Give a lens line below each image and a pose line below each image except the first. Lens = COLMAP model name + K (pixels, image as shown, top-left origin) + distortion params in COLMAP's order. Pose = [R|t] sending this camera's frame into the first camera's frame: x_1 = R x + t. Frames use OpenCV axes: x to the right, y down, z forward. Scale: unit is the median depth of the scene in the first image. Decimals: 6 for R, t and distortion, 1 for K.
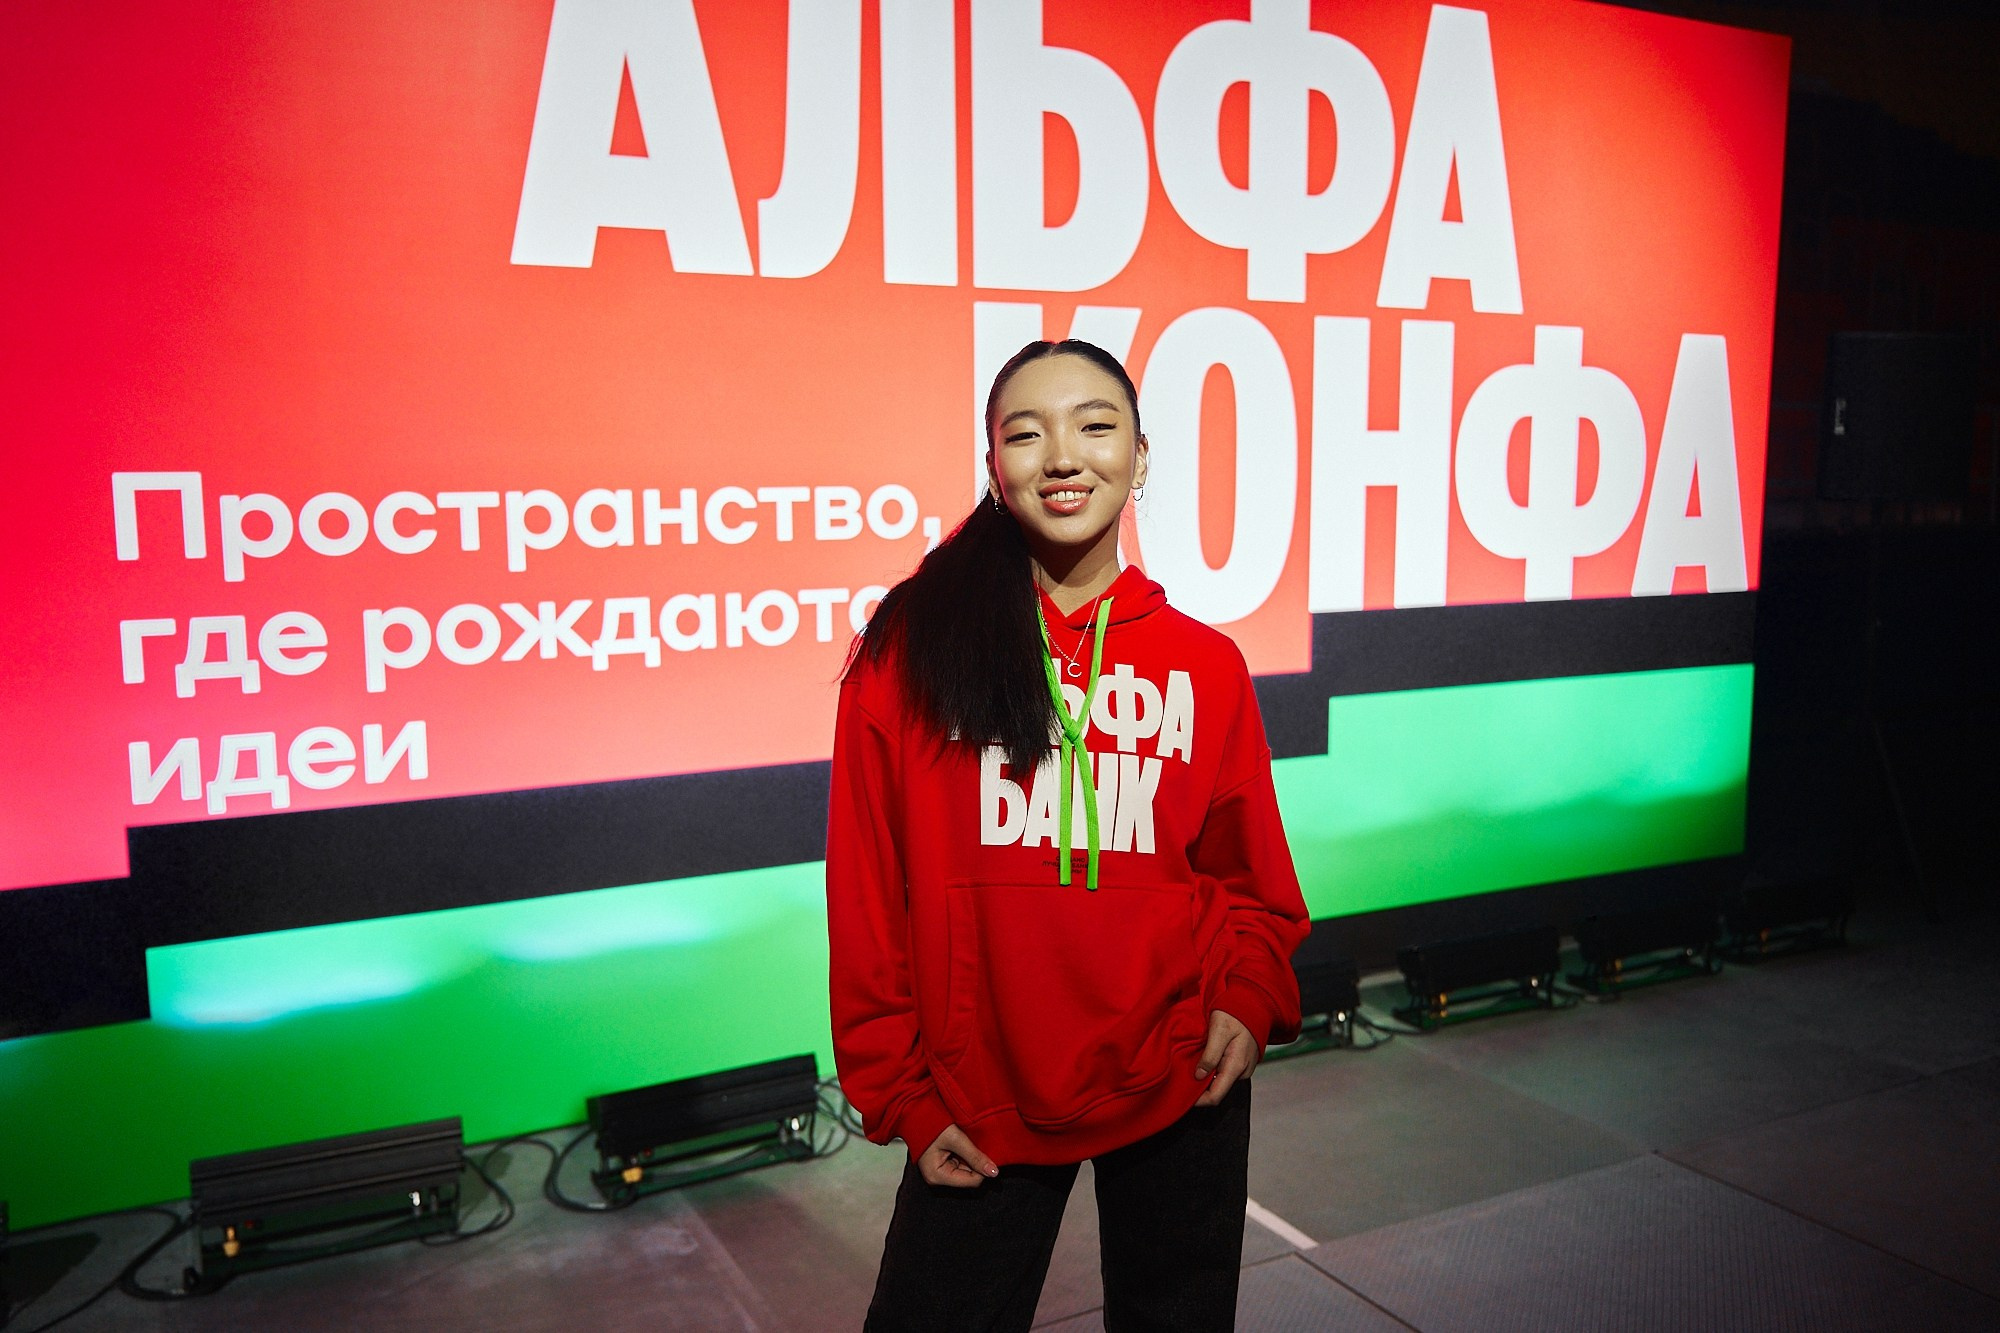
lens RADIAL K [[1617.6, 0, 993.9], [0, 1617.6, 667.4], [0, 0, 1]] dist [0.015748, -0.009356]
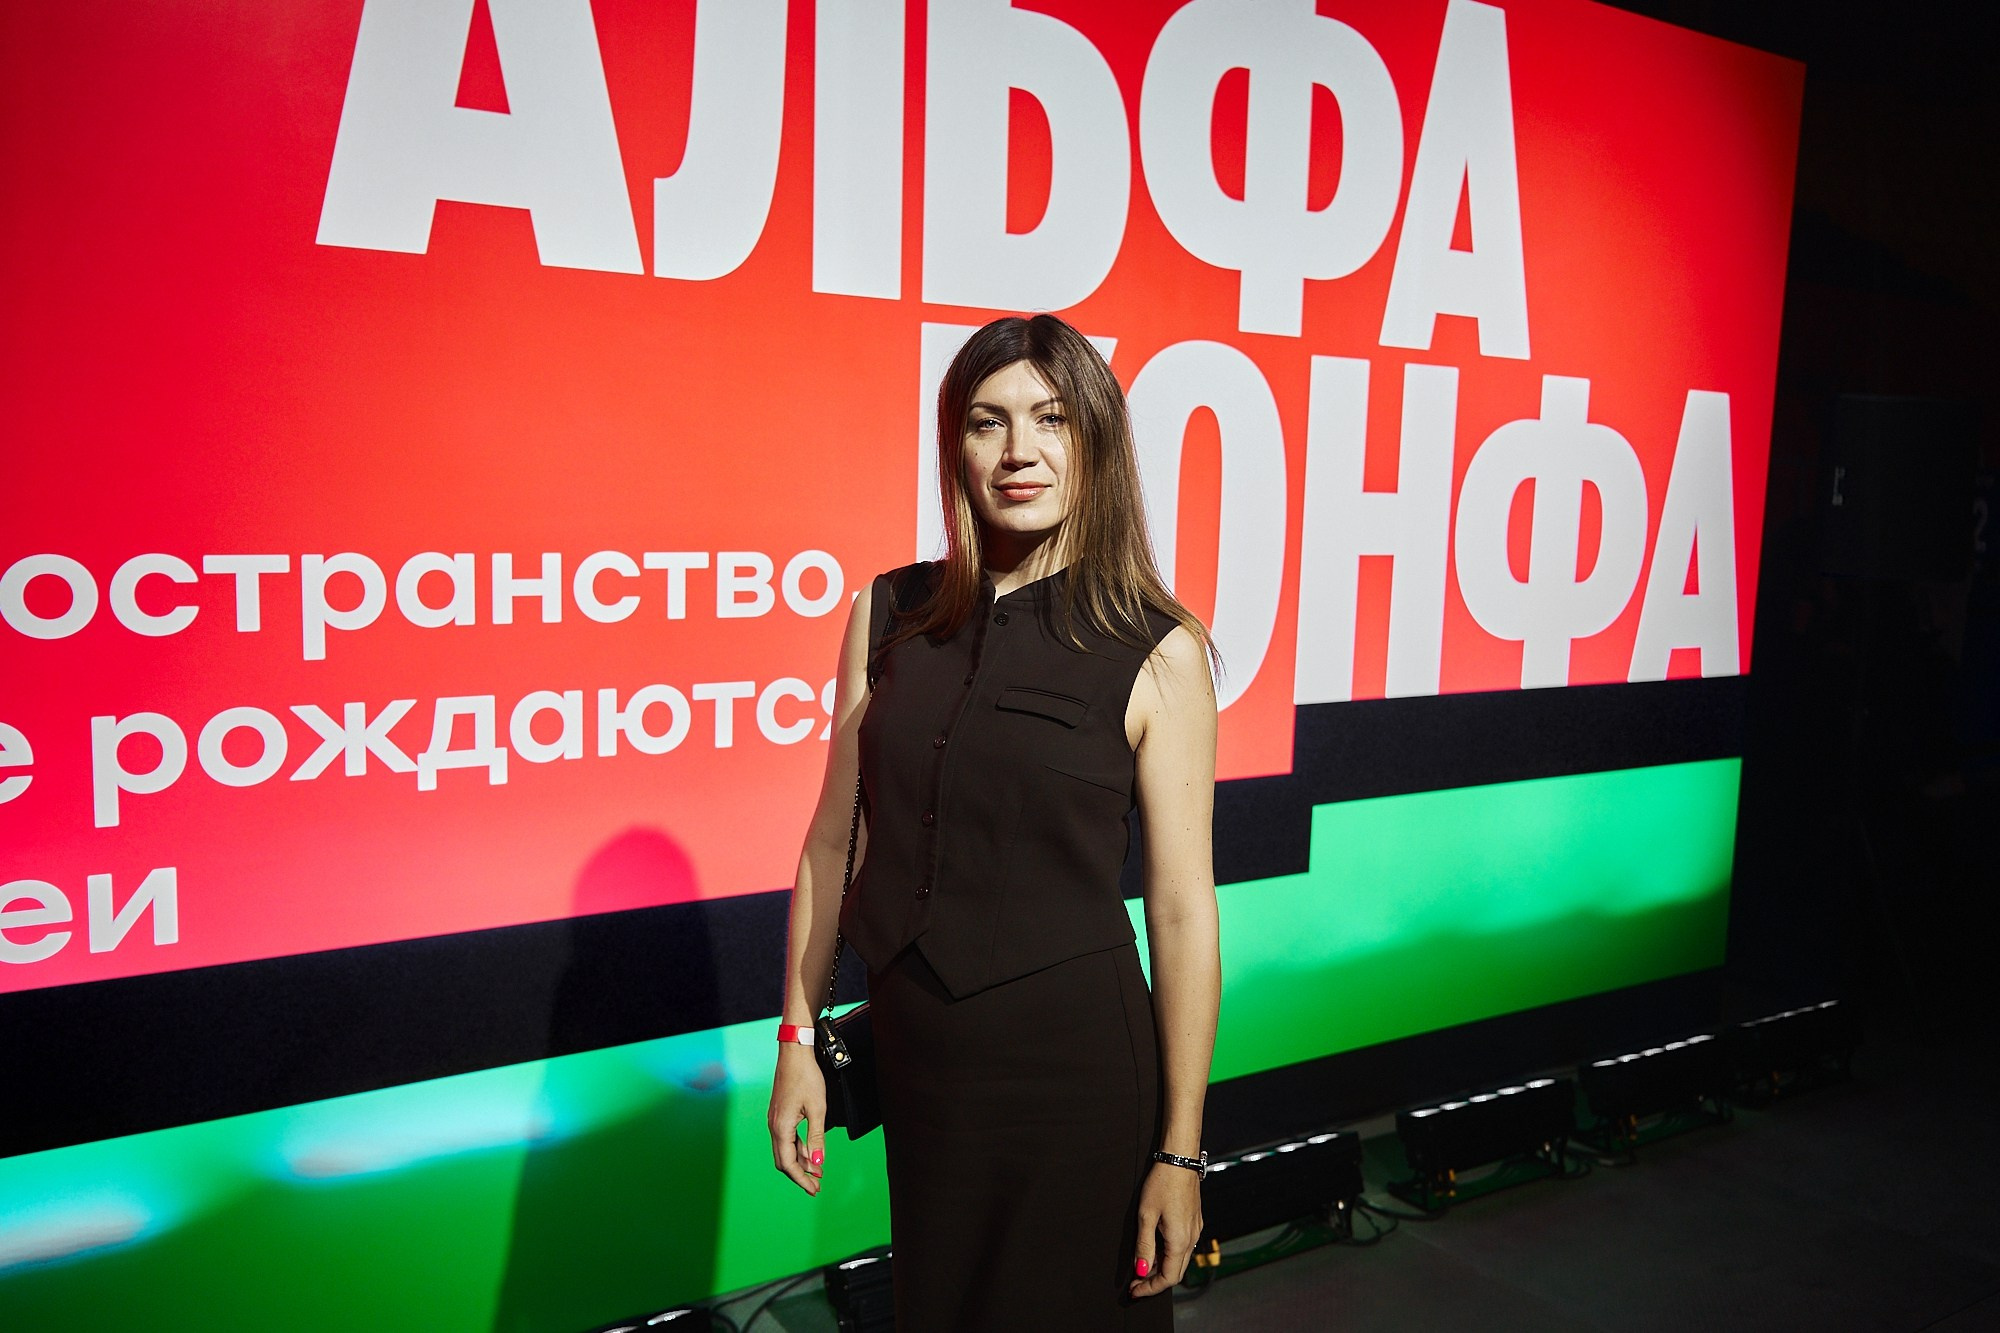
lens RADIAL K [[1617.6, 0, 993.9], [0, 1617.6, 667.4], [0, 0, 1]] dist [0.015748, -0.009356]
pose [[0.993703, 0.020961, 0.110068, -0.061718], [-0.020480, 0.999775, -0.005494, -0.053321], [-0.110159, 0.003205, 0.993909, 0.210634]]
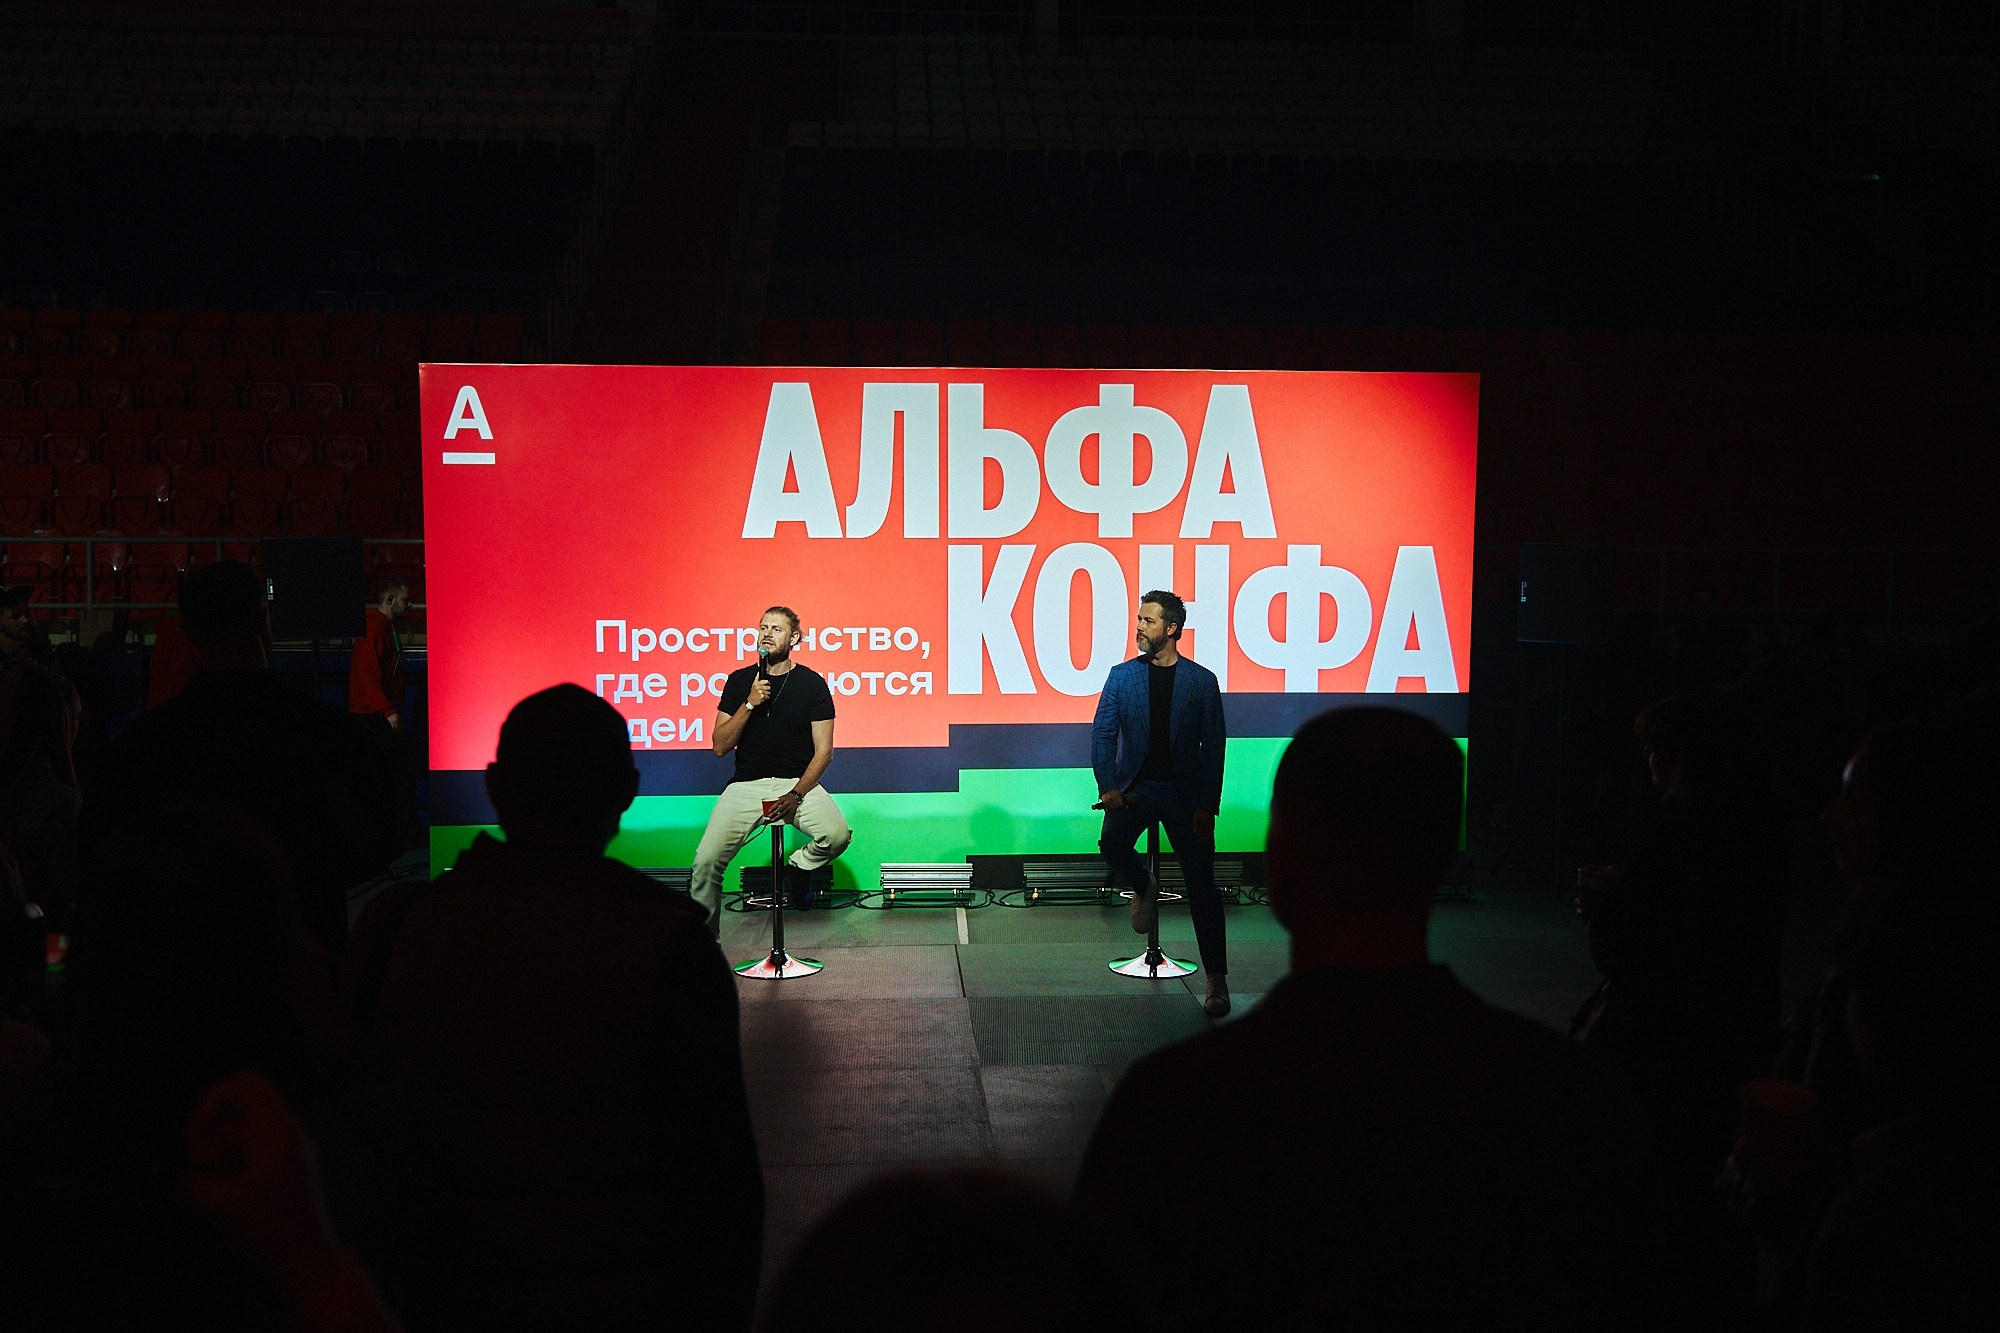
lens RADIAL K [[1864.9, 0, 1001.9], [0, 1864.9, 661.8], [0, 0, 1]] dist [0.037394, 0.003181]
pose [[0.919425, 0.051071, -0.389936, 1.074479], [-0.056921, 0.998373, -0.003454, -0.063491], [0.389125, 0.025371, 0.920836, -1.331015]]
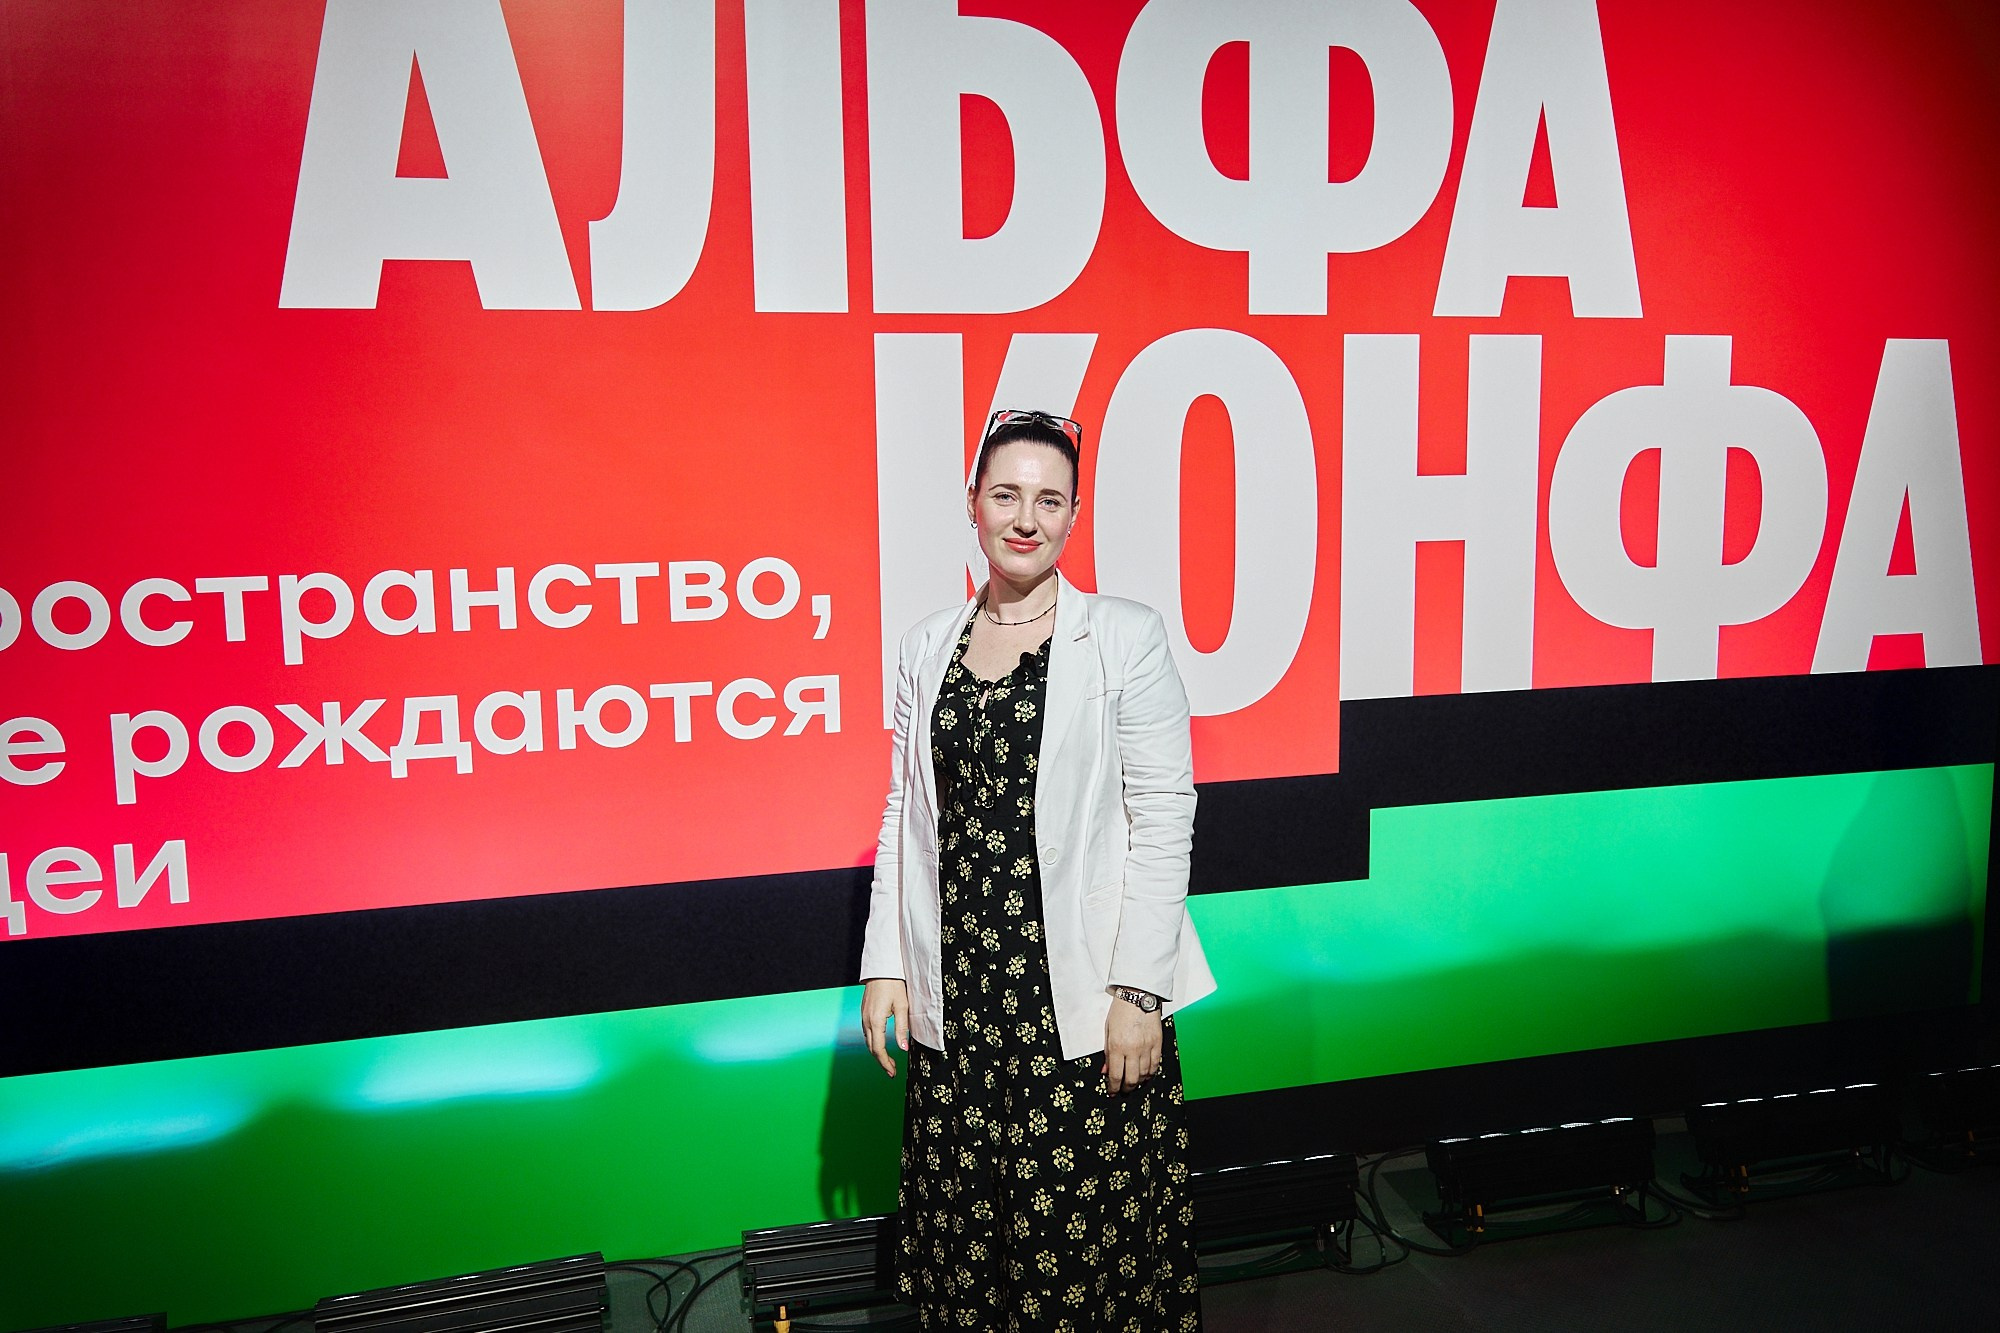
lens RADIAL K [[1608.4, 0, 999.4], [0, 1608.4, 661.5], [0, 0, 1]] dist [0.013259, -0.005299]
pose [[0.979197, 0.016953, -0.202204, 0.223206], [-0.015376, 0.999838, 0.009365, -0.068608], [0.202330, -0.006061, 0.979299, 0.216459]]
